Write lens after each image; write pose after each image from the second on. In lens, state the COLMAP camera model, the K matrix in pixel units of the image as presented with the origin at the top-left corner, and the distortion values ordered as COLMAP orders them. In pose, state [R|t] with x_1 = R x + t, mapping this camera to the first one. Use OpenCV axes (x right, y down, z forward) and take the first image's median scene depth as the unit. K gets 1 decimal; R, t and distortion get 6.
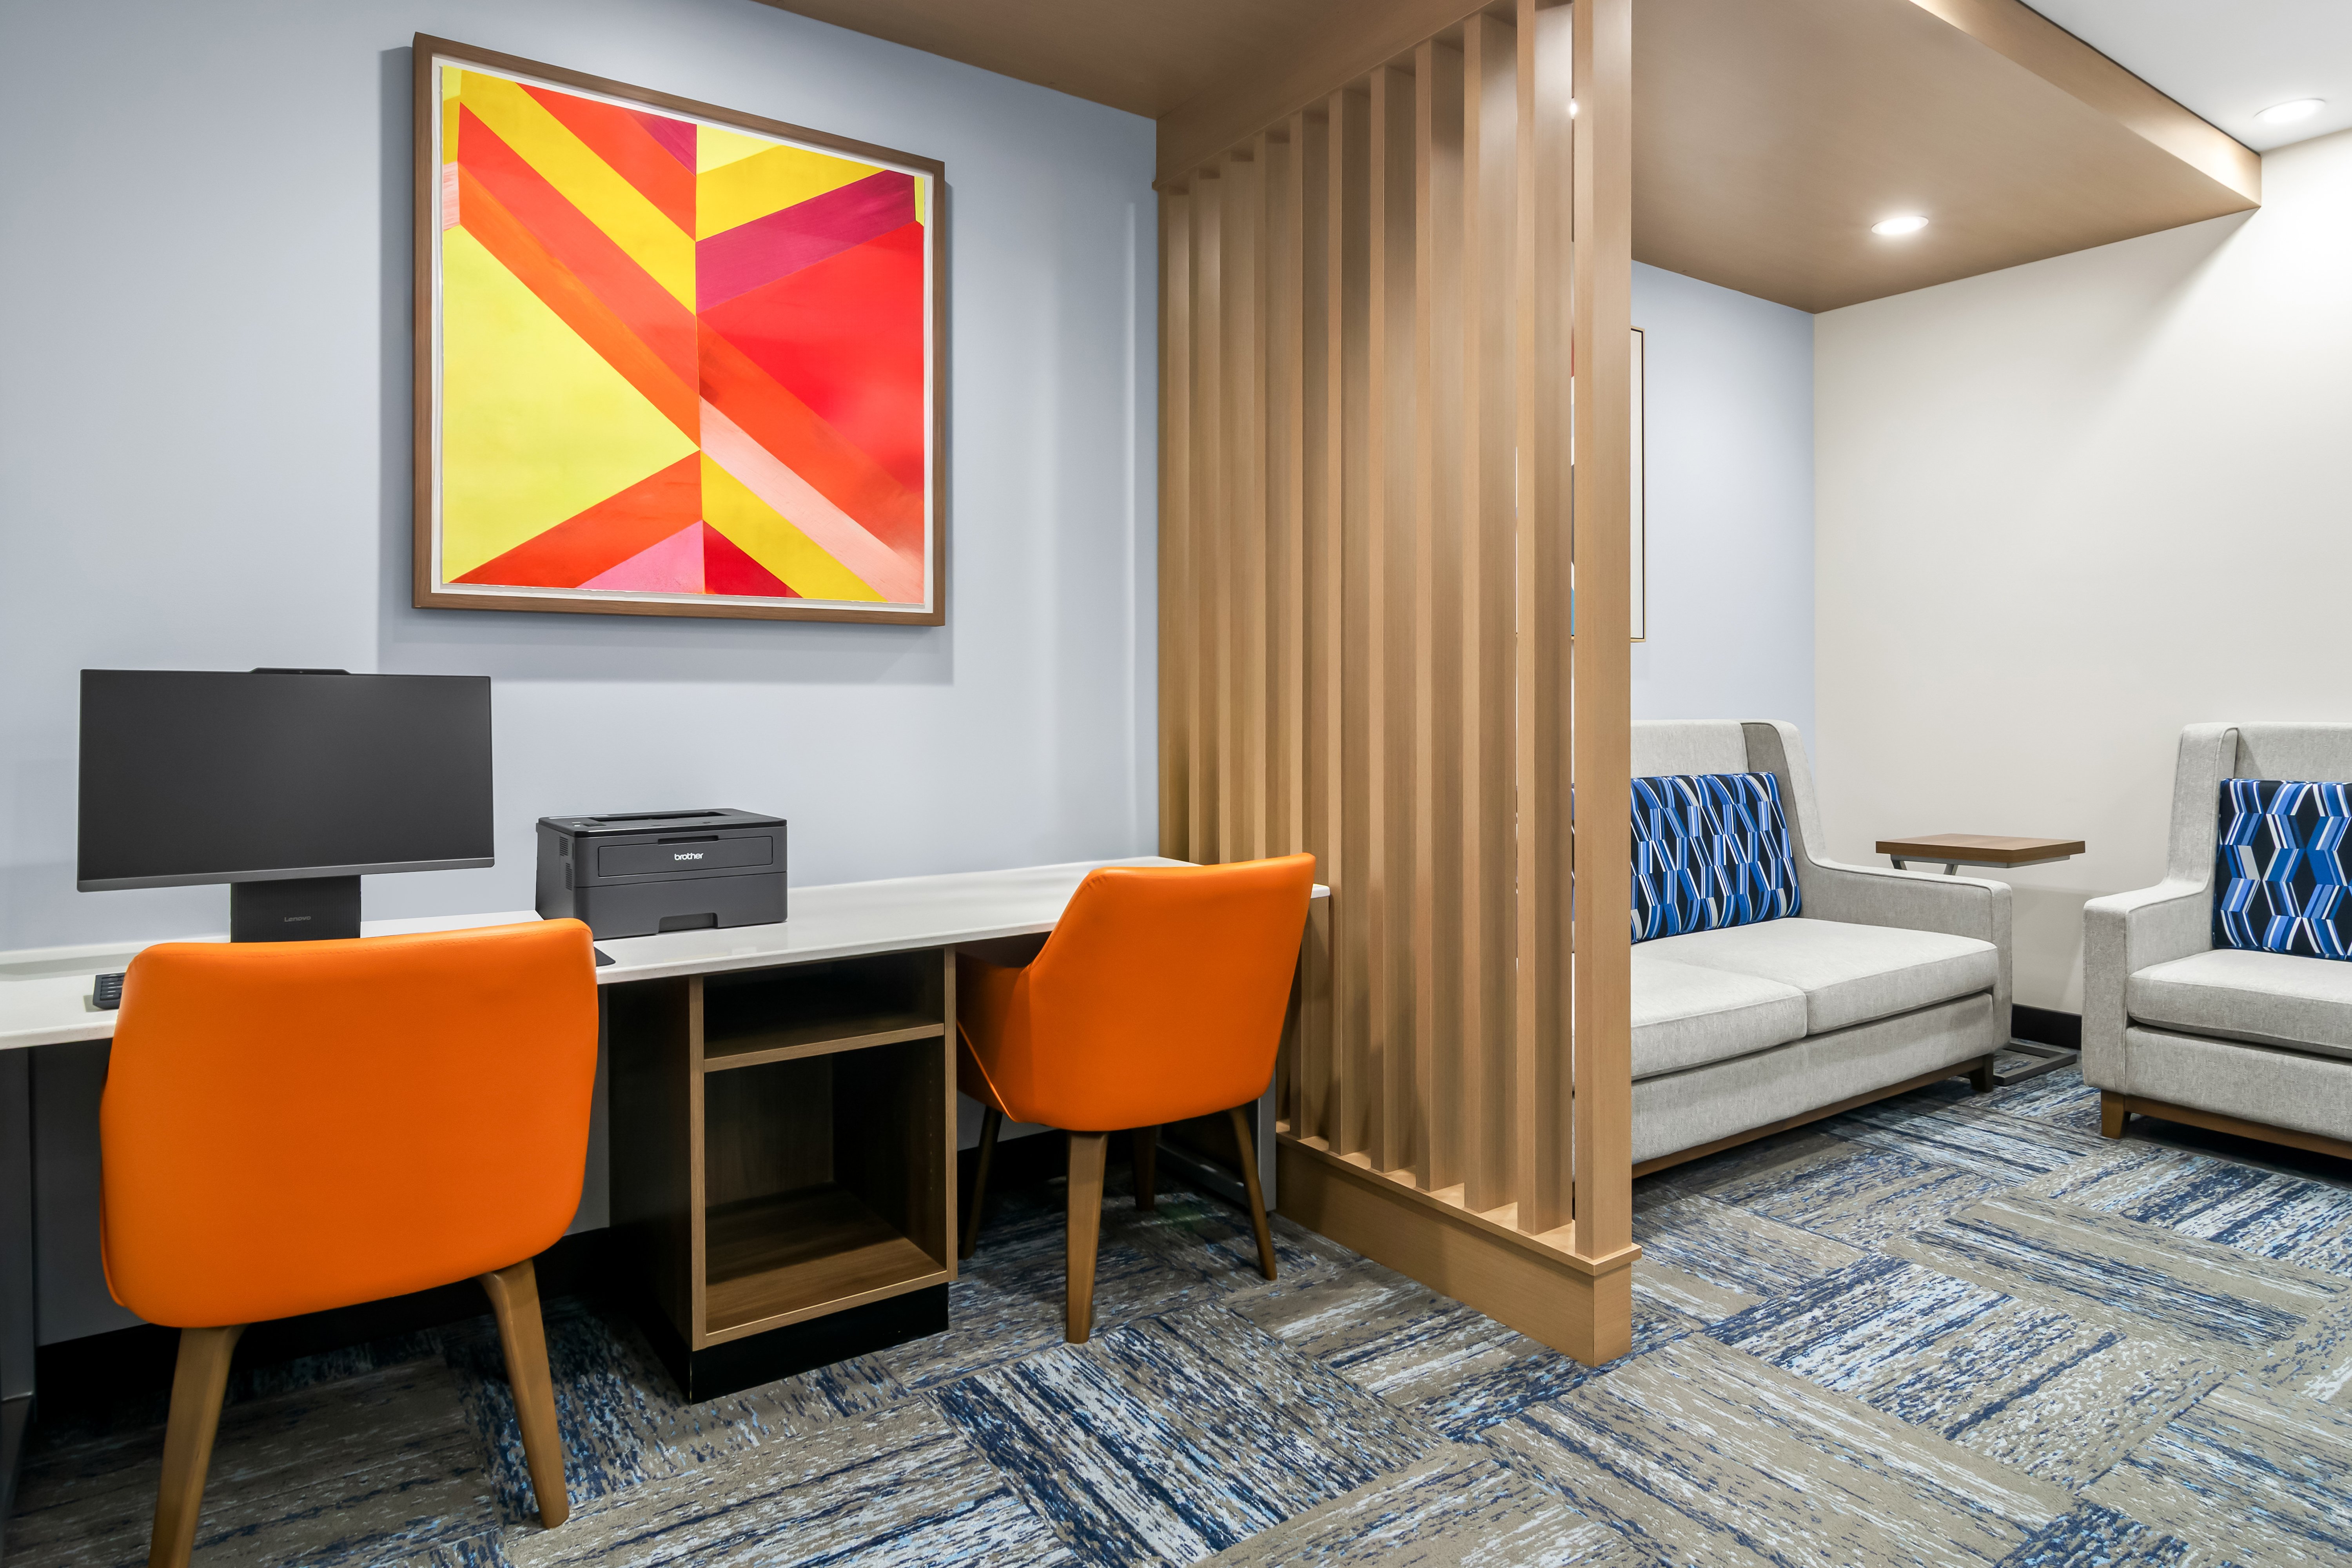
lens RADIAL K [[1269.6, 0, 1081.9], [0, 1269.6, 685.6], [0, 0, 1]] dist [-0.002027, 0.000009]
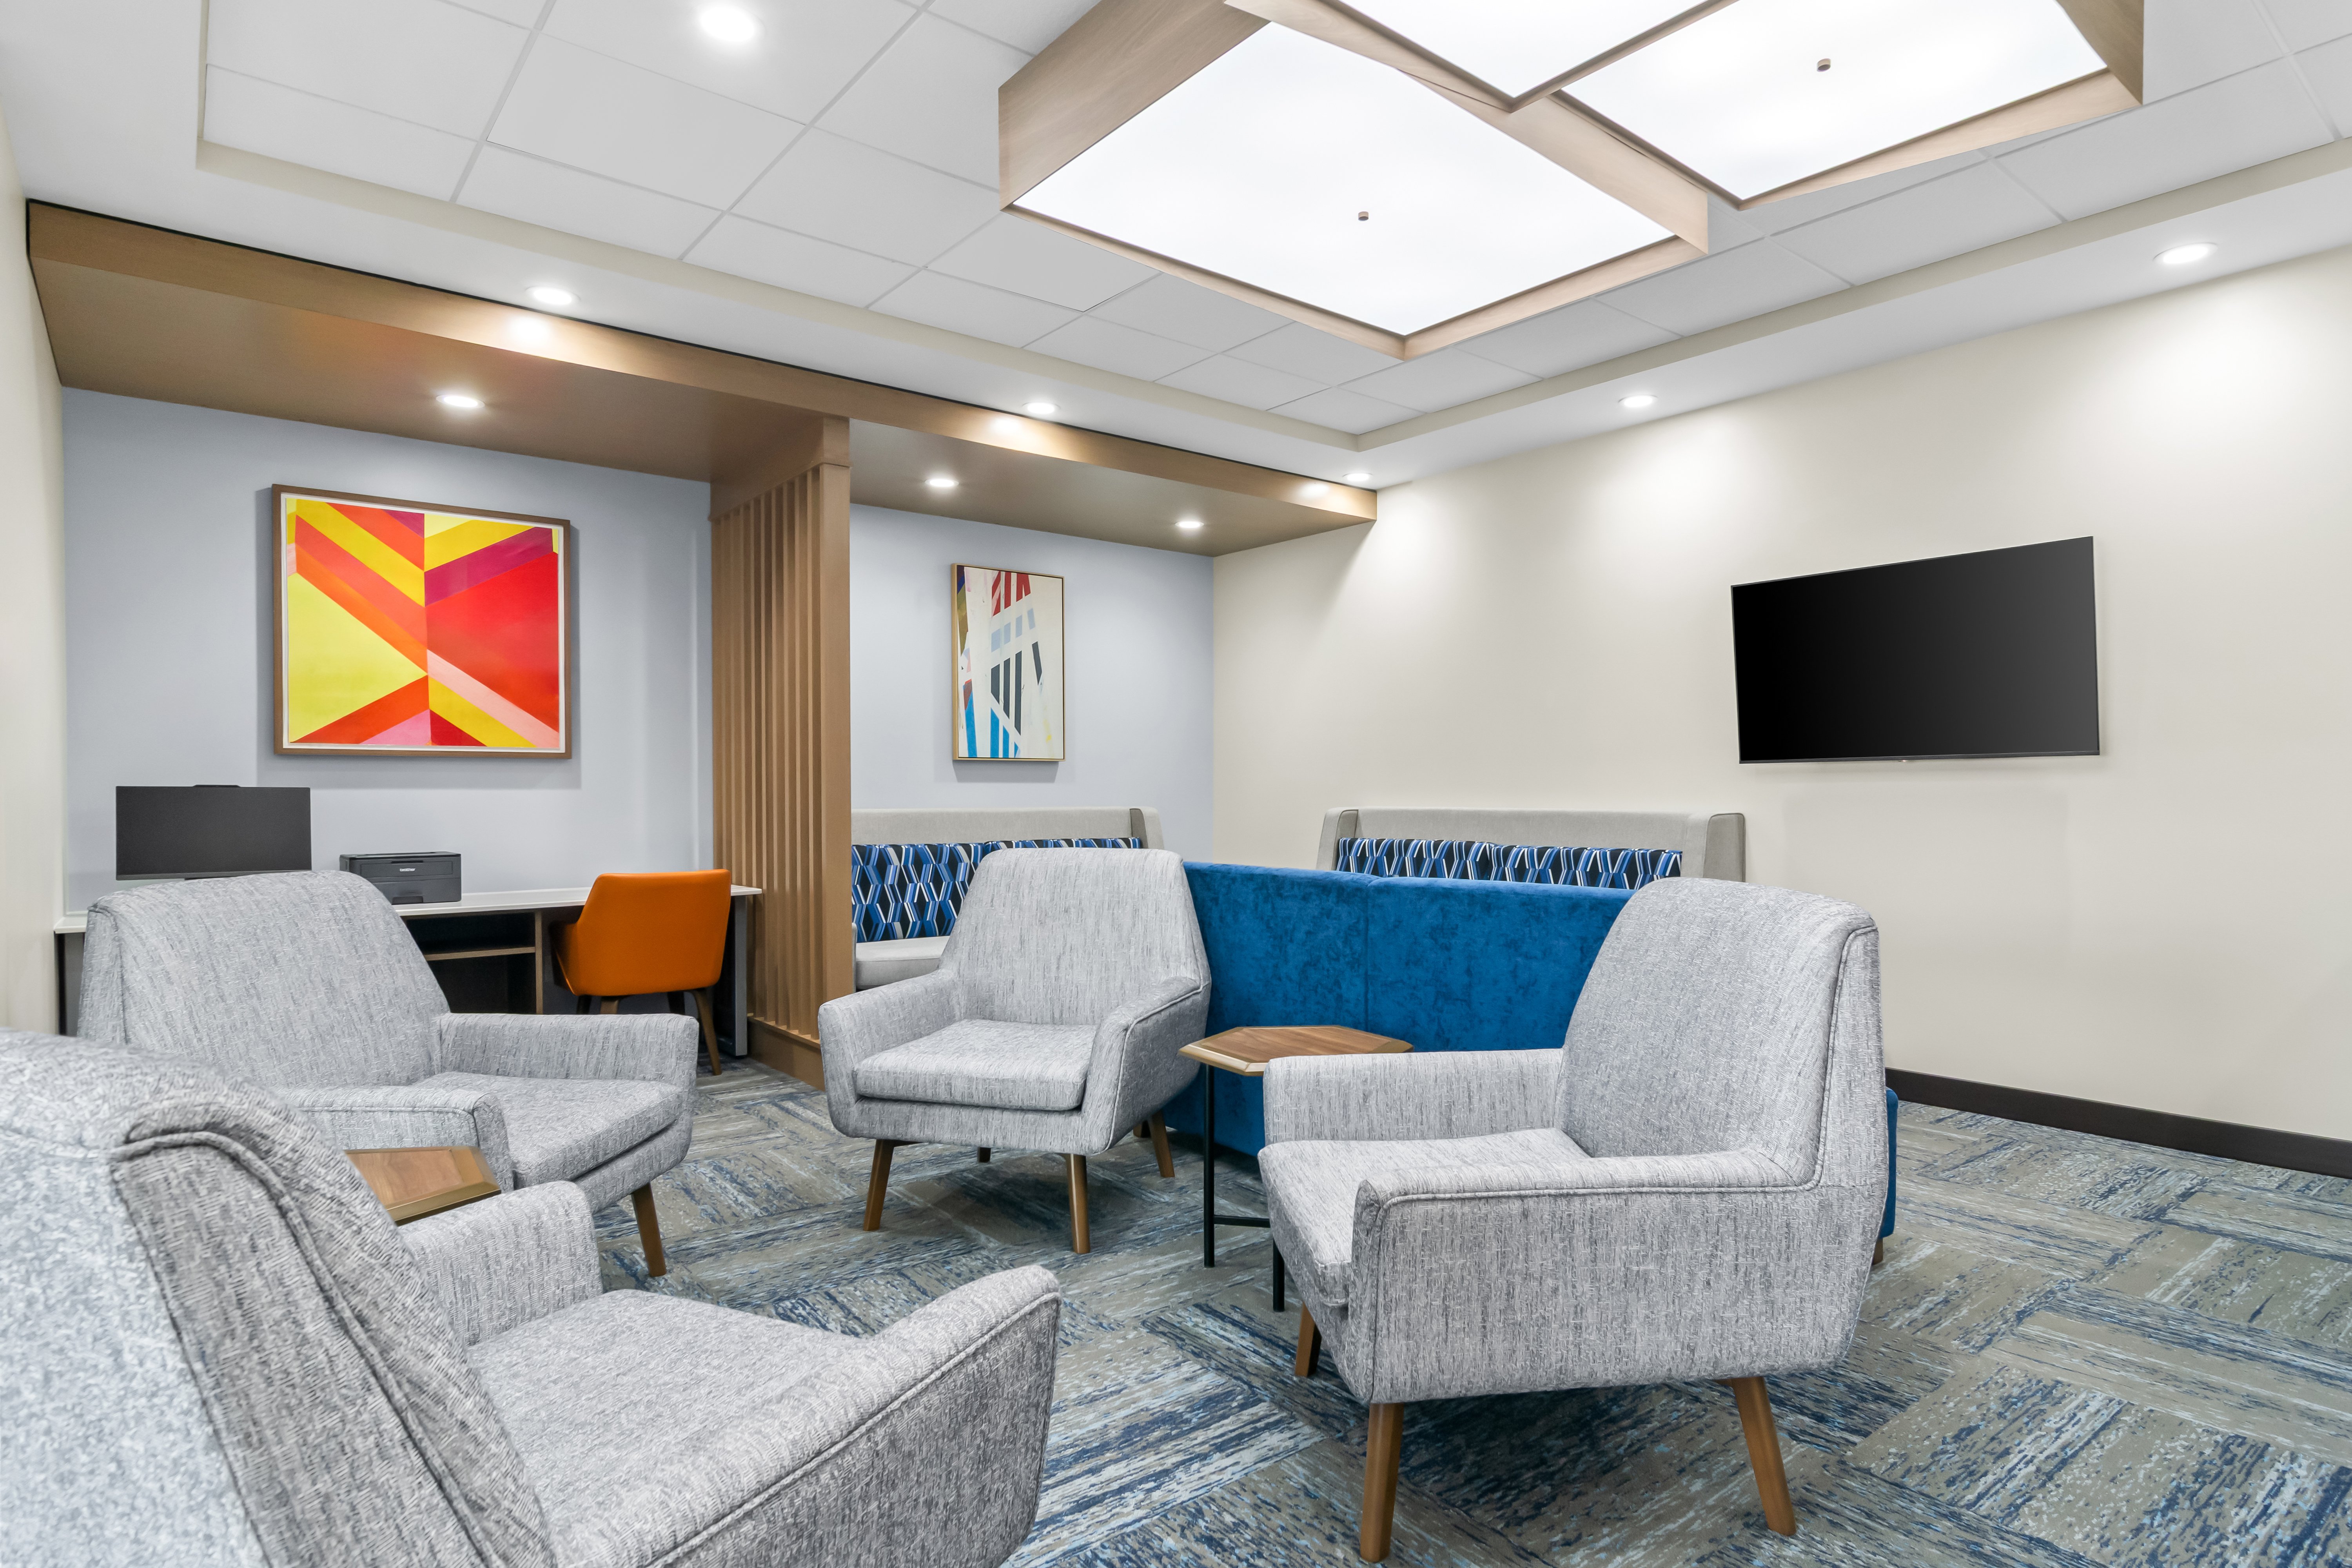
lens RADIAL K [[1269.6, 0, 1180.5], [0, 1269.6, 797.4], [0, 0, 1]] dist [-0.002027, 0.000009]
pose [[0.995952, -0.000804, 0.089885, 0.715170], [-0.000549, 0.999887, 0.015019, -0.020540], [-0.089887, -0.015008, 0.995839, -1.128220]]
